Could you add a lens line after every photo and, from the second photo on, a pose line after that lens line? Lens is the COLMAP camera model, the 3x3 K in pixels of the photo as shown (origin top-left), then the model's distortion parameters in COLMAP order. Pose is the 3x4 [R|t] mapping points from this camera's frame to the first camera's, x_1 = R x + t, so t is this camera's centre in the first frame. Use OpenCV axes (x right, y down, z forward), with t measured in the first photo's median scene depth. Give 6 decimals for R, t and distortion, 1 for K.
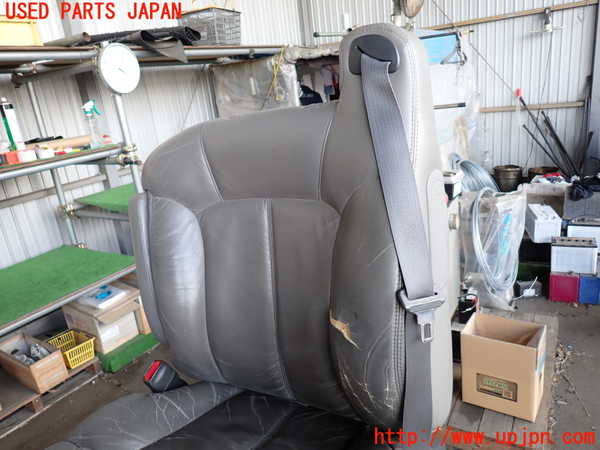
lens RADIAL K [[440.3, 0, 300.0], [0, 440.3, 225.0], [0, 0, 1]] dist [-0.003566, -0.002142]
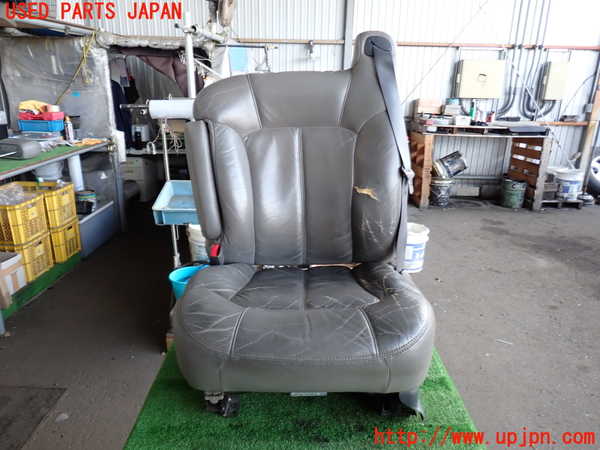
lens RADIAL K [[440.3, 0, 300.0], [0, 440.3, 225.0], [0, 0, 1]] dist [-0.003566, -0.002142]
pose [[0.849647, -0.032299, 0.526362, -0.261814], [0.042933, 0.999046, -0.007998, 0.086835], [-0.525602, 0.029394, 0.850223, -0.096711]]
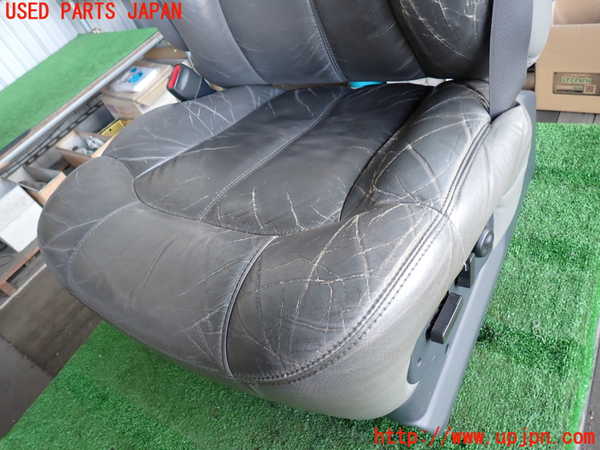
lens RADIAL K [[440.3, 0, 300.0], [0, 440.3, 225.0], [0, 0, 1]] dist [-0.003566, -0.002142]
pose [[0.979942, -0.135449, -0.146177, -0.003398], [0.188157, 0.870528, 0.454728, 0.075369], [0.065659, -0.473111, 0.878552, 0.040708]]
